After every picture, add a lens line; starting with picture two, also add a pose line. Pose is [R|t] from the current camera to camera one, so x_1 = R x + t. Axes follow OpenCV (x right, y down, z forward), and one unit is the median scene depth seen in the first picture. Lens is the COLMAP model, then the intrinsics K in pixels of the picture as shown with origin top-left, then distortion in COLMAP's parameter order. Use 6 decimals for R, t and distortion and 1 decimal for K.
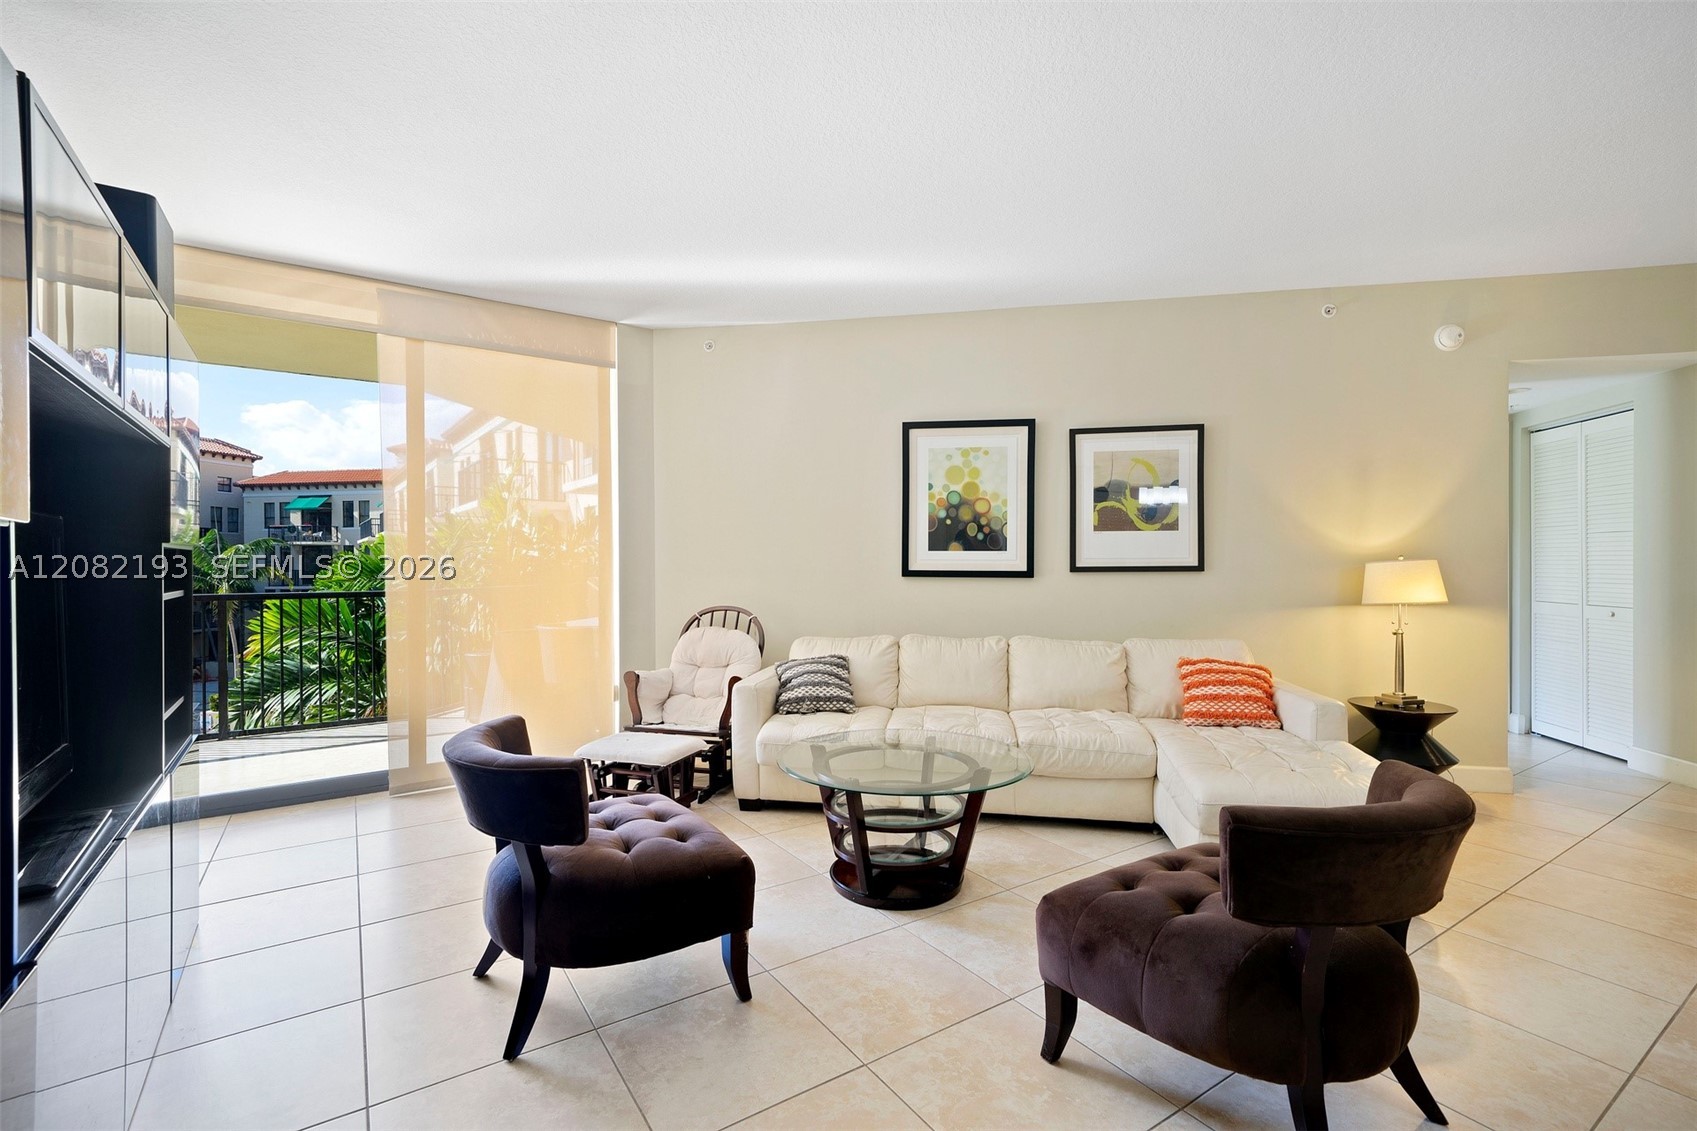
lens RADIAL K [[763.9, 0, 842.5], [0, 763.9, 565.9], [0, 0, 1]] dist [0.005102, 0.000301]
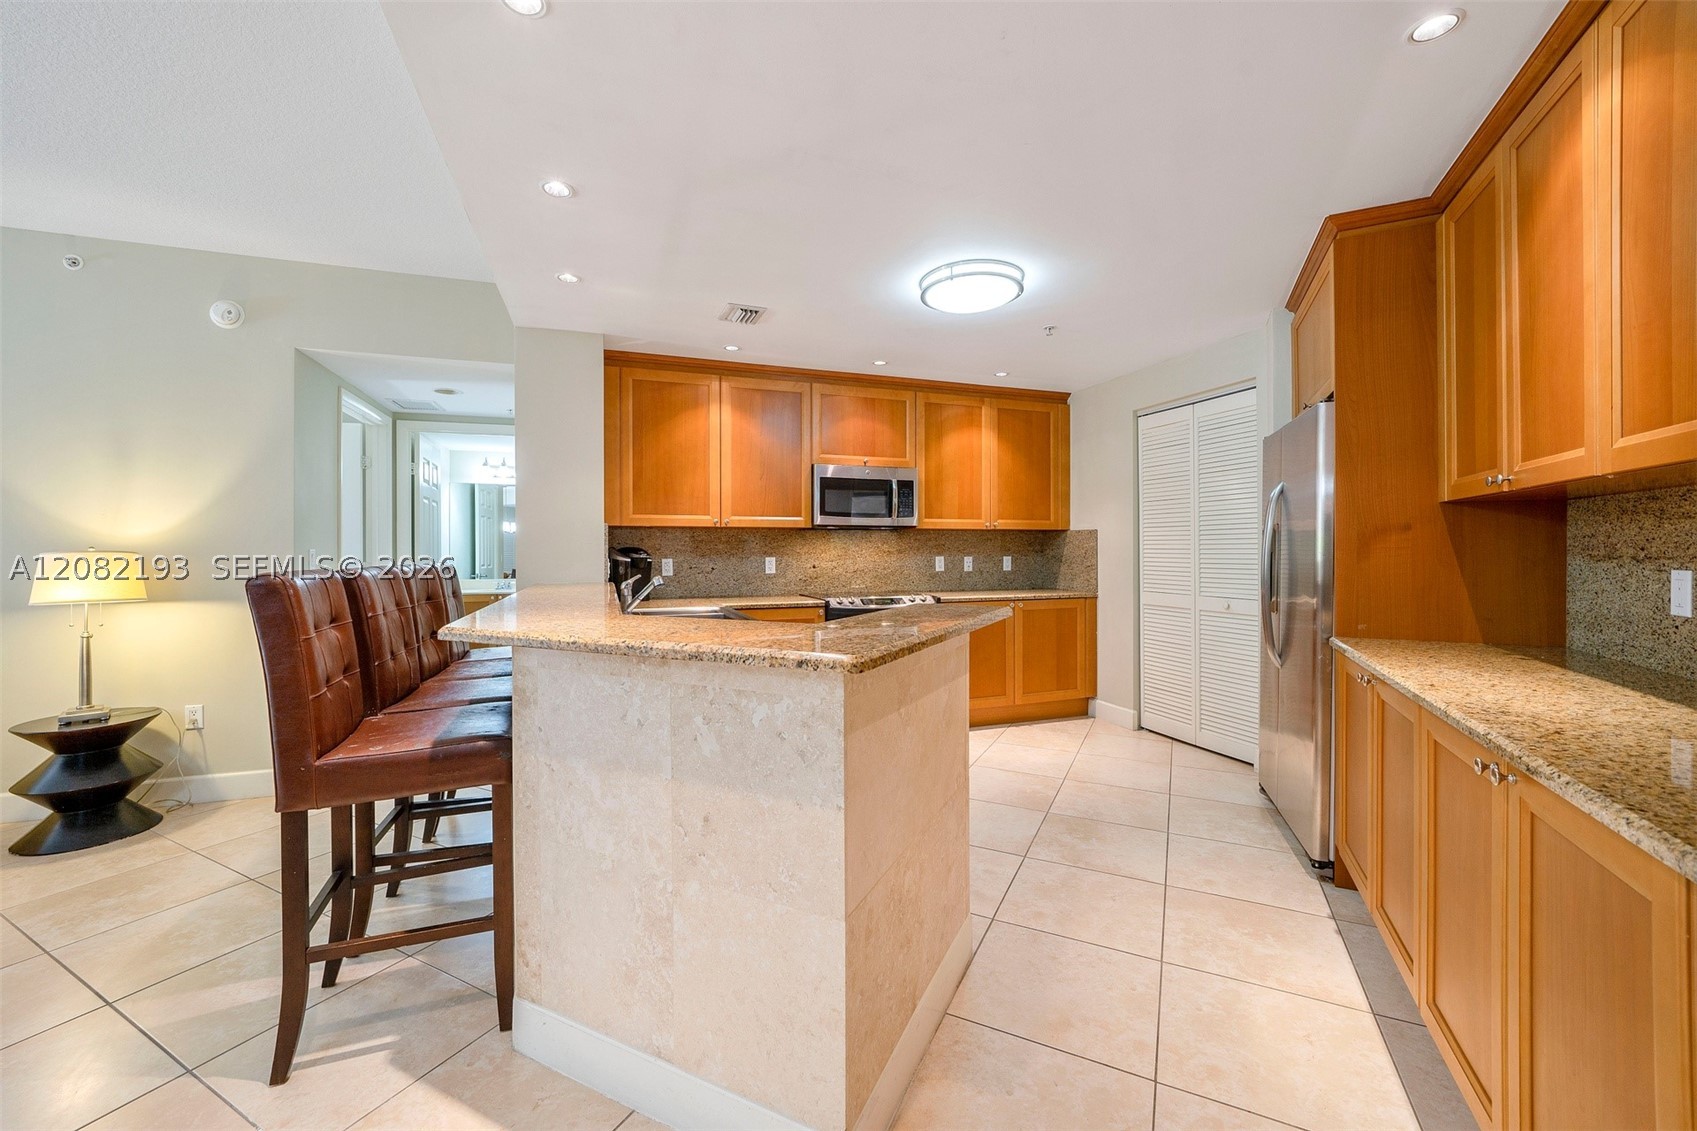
lens RADIAL K [[663.3, 0, 844.8], [0, 663.3, 549.4], [0, 0, 1]] dist [-0.005732, 0.000728]
pose [[0.871840, 0.001547, 0.489789, 0.983306], [-0.000059, 0.999995, -0.003053, -0.007945], [-0.489791, 0.002633, 0.871836, -0.065172]]
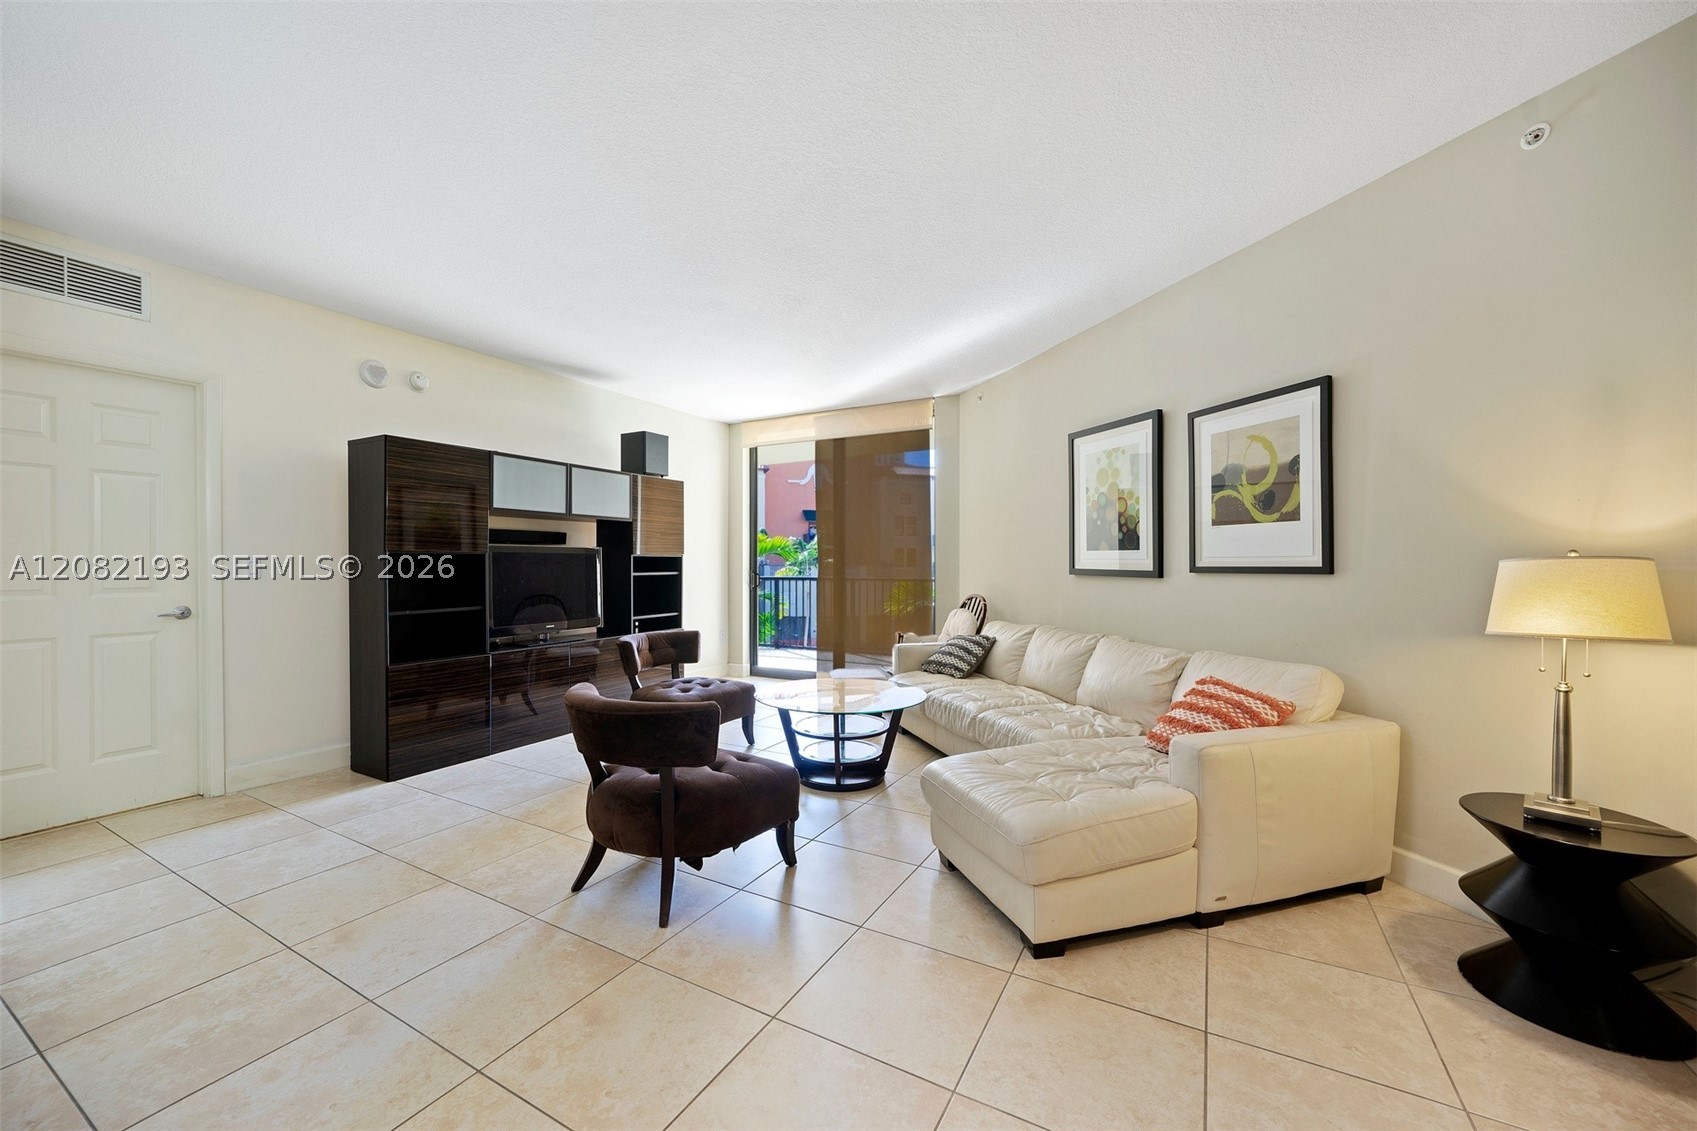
lens RADIAL K [[663.3, 0, 837.3], [0, 663.3, 568.7], [0, 0, 1]] dist [-0.005732, 0.000728]
pose [[0.452289, 0.010749, -0.891806, 0.809041], [0.000157, 0.999926, 0.012132, -0.005714], [0.891871, -0.005628, 0.452254, 0.277687]]
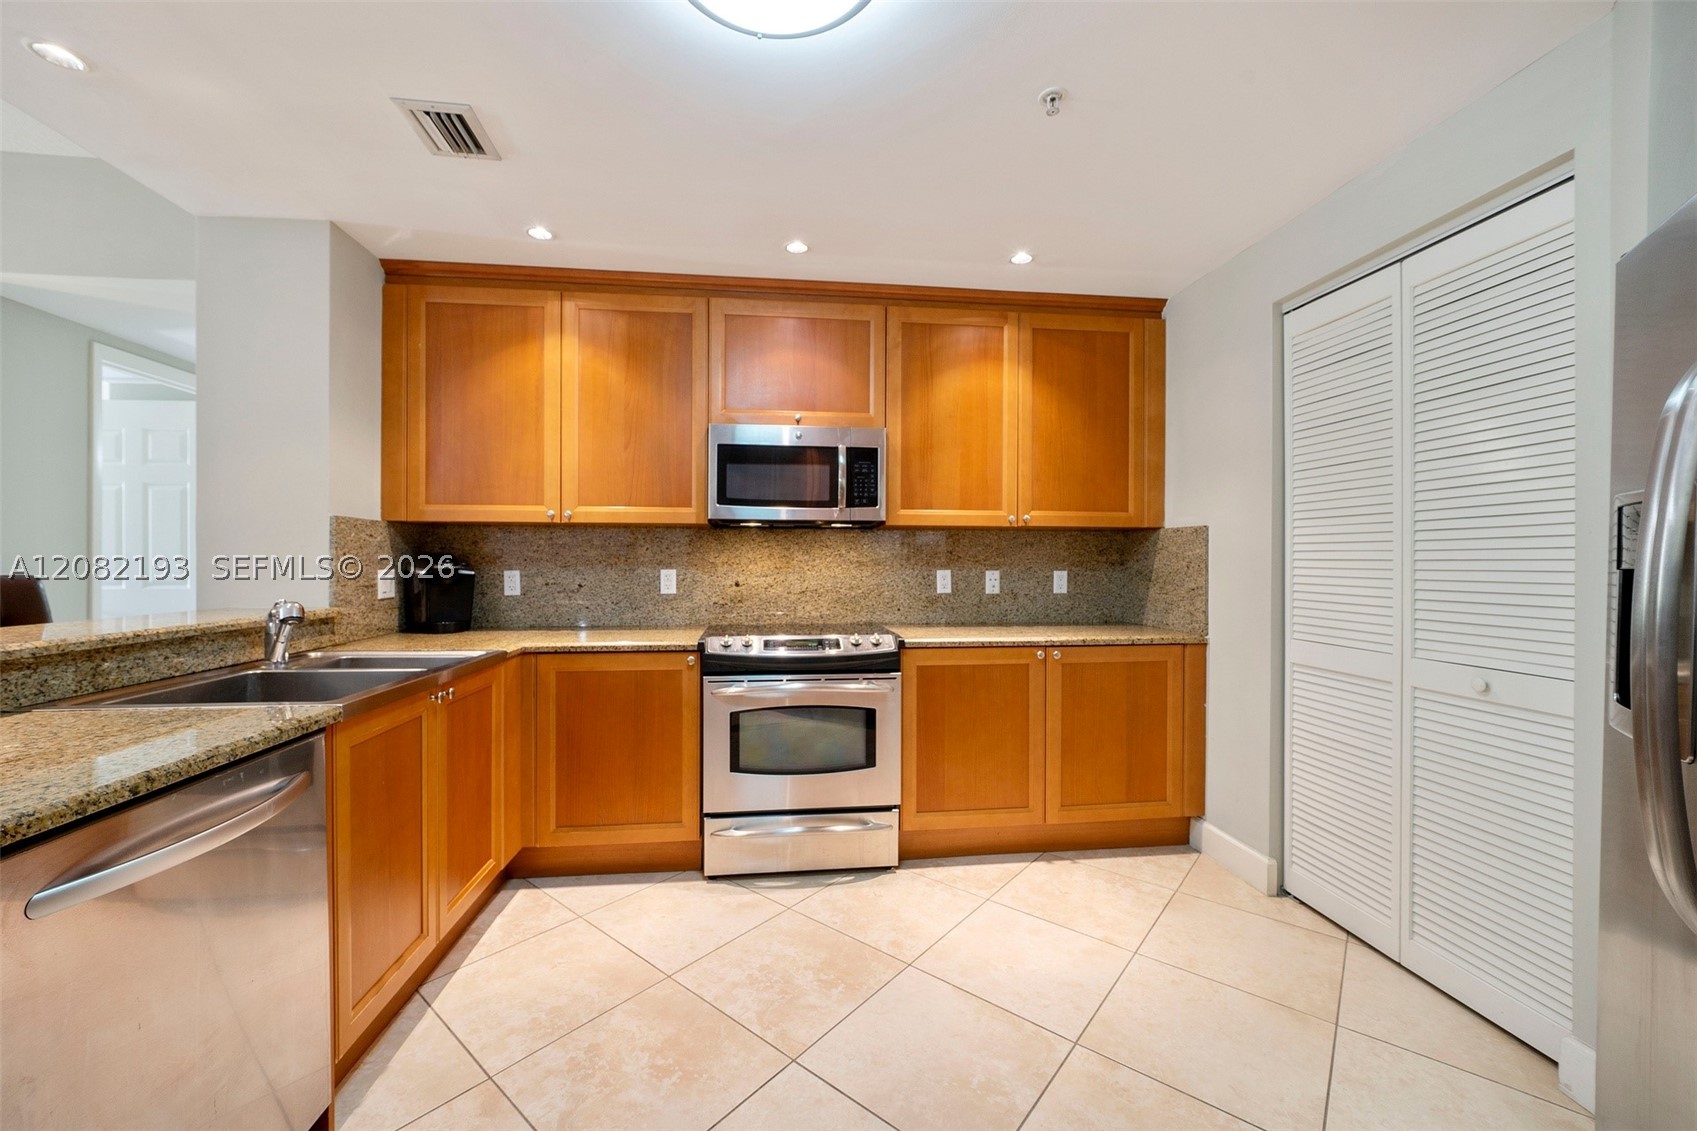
lens RADIAL K [[663.3, 0, 840.5], [0, 663.3, 563.5], [0, 0, 1]] dist [-0.005732, 0.000728]
pose [[0.959703, 0.004584, 0.280980, 1.383348], [-0.005576, 0.999981, 0.002733, -0.008035], [-0.280962, -0.004190, 0.959710, 0.187196]]
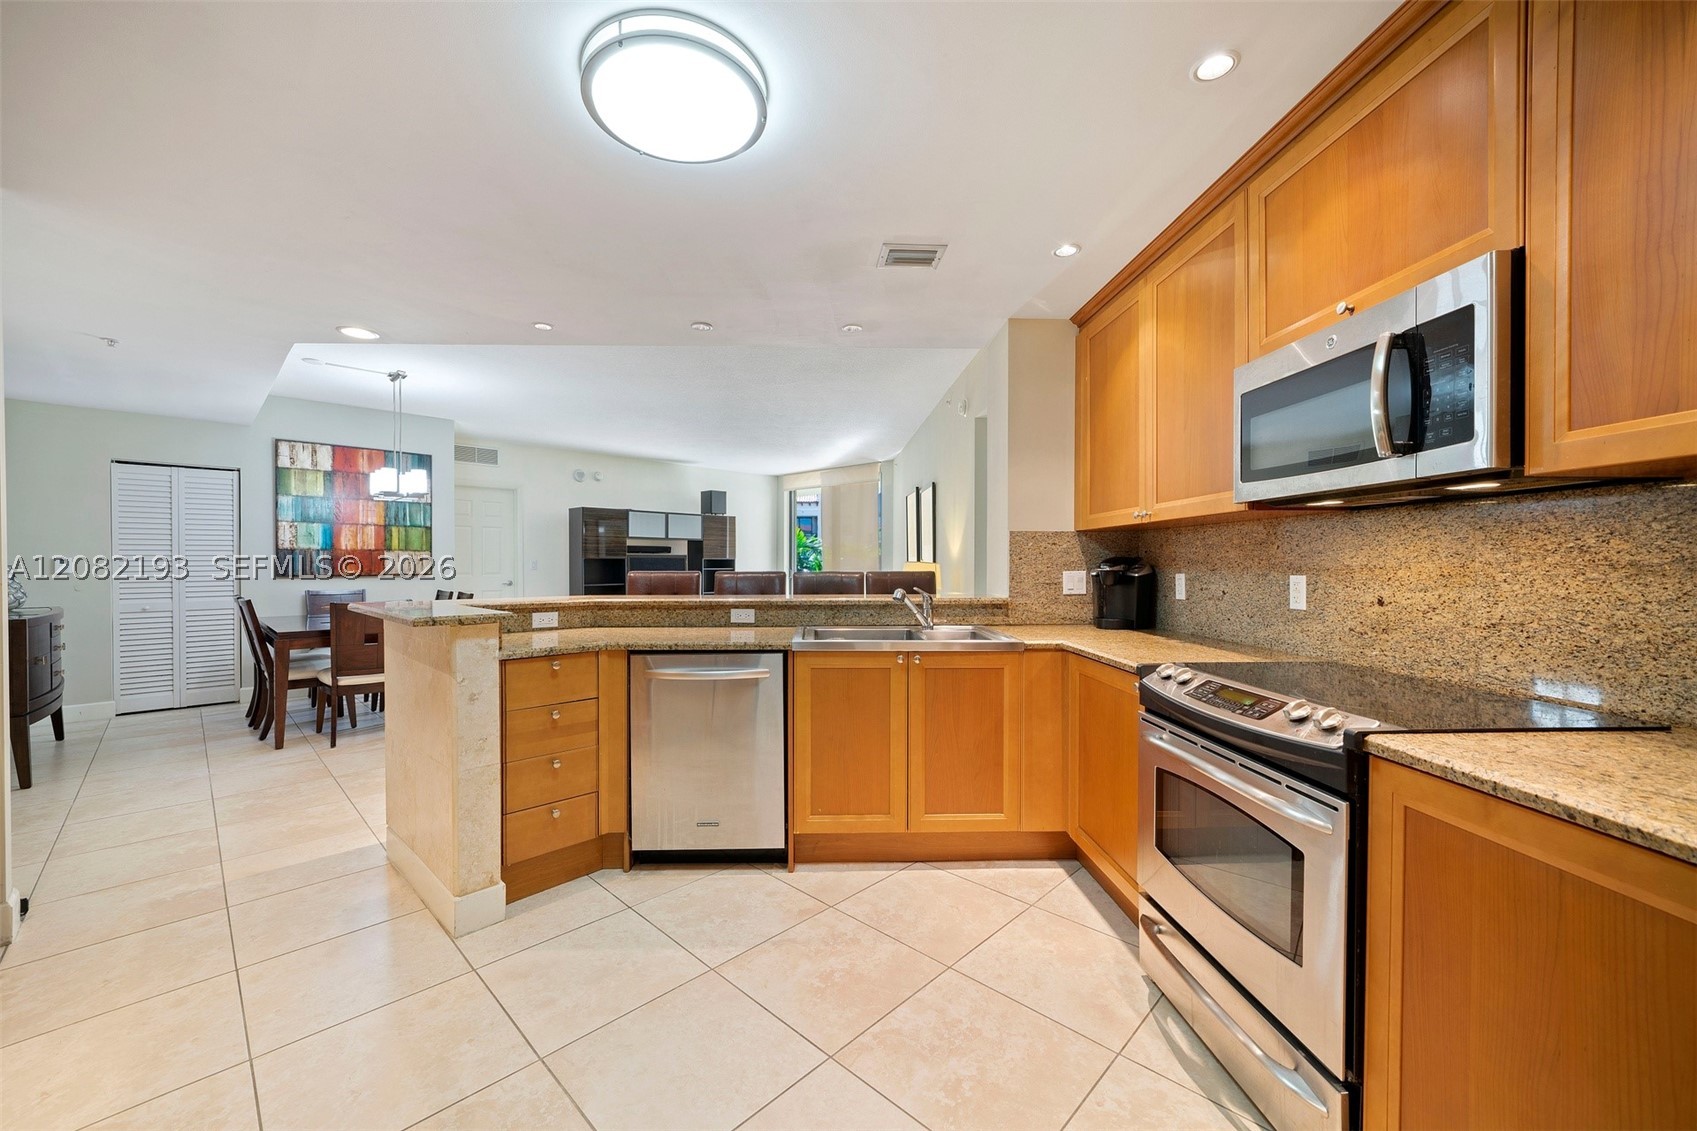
lens RADIAL K [[663.3, 0, 839.7], [0, 663.3, 567.4], [0, 0, 1]] dist [-0.005732, 0.000728]
pose [[0.205139, 0.010053, -0.978681, 1.835621], [0.000851, 0.999945, 0.010450, -0.010260], [0.978732, -0.002976, 0.205119, 0.482203]]
